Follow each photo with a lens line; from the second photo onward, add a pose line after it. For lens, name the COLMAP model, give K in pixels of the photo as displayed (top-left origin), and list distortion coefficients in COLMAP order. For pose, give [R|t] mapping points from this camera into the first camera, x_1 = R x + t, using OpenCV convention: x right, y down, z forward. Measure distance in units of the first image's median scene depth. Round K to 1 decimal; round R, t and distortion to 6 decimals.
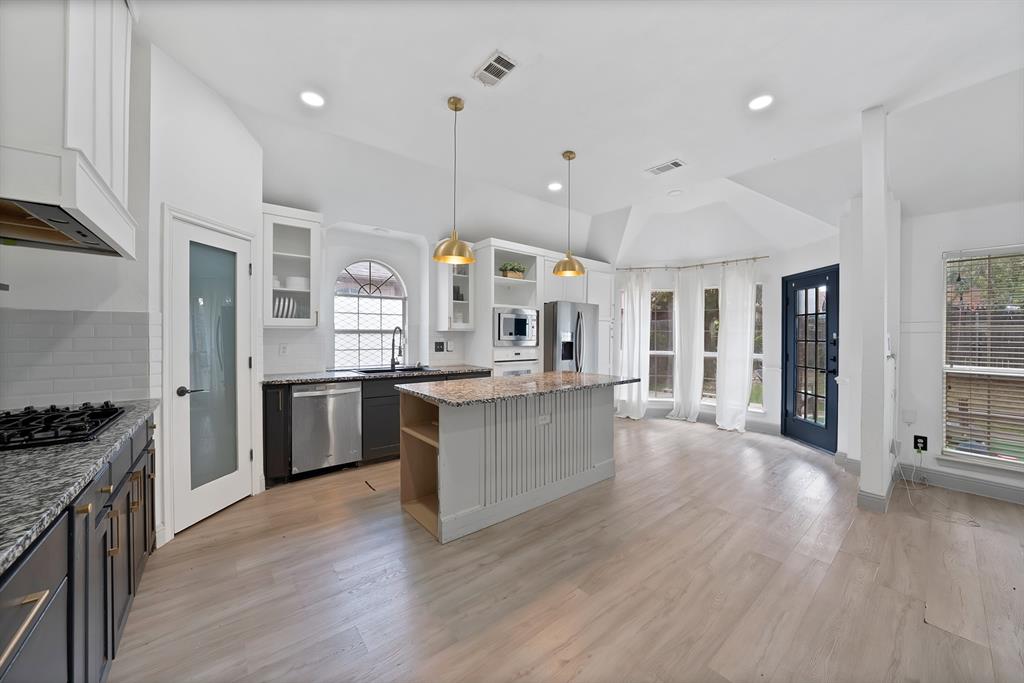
lens RADIAL K [[366.0, 0, 510.2], [0, 366.0, 334.8], [0, 0, 1]] dist [-0.014490, 0.001379]
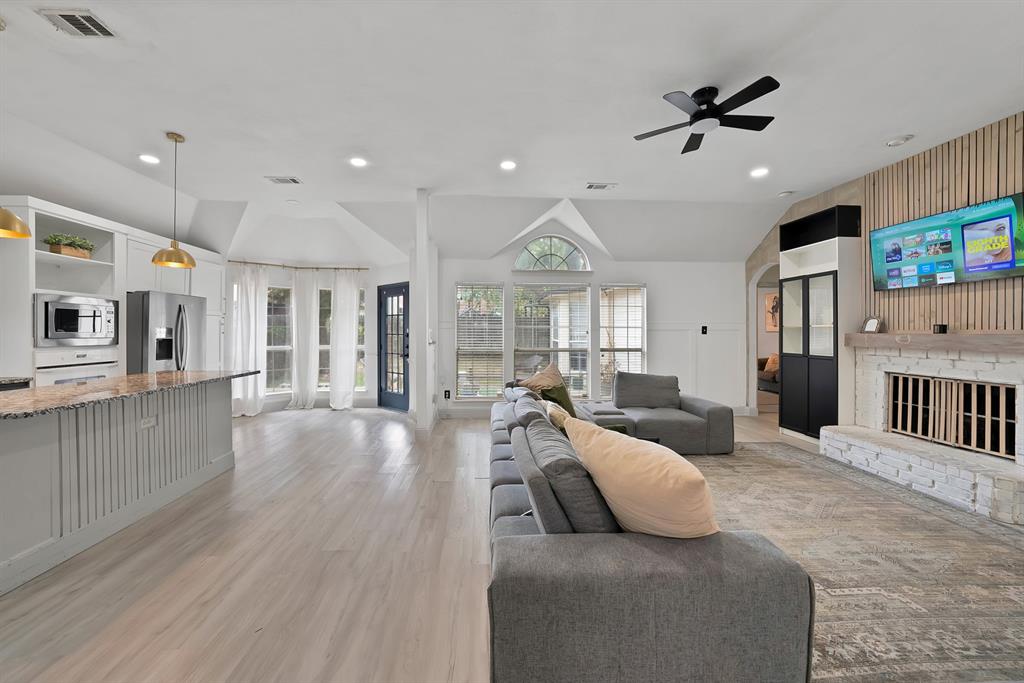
lens RADIAL K [[366.0, 0, 497.2], [0, 366.0, 332.5], [0, 0, 1]] dist [-0.014490, 0.001379]
pose [[0.591195, -0.007998, 0.806489, -0.074274], [0.002263, 0.999963, 0.008258, -0.000697], [-0.806526, -0.003056, 0.591191, -0.154547]]
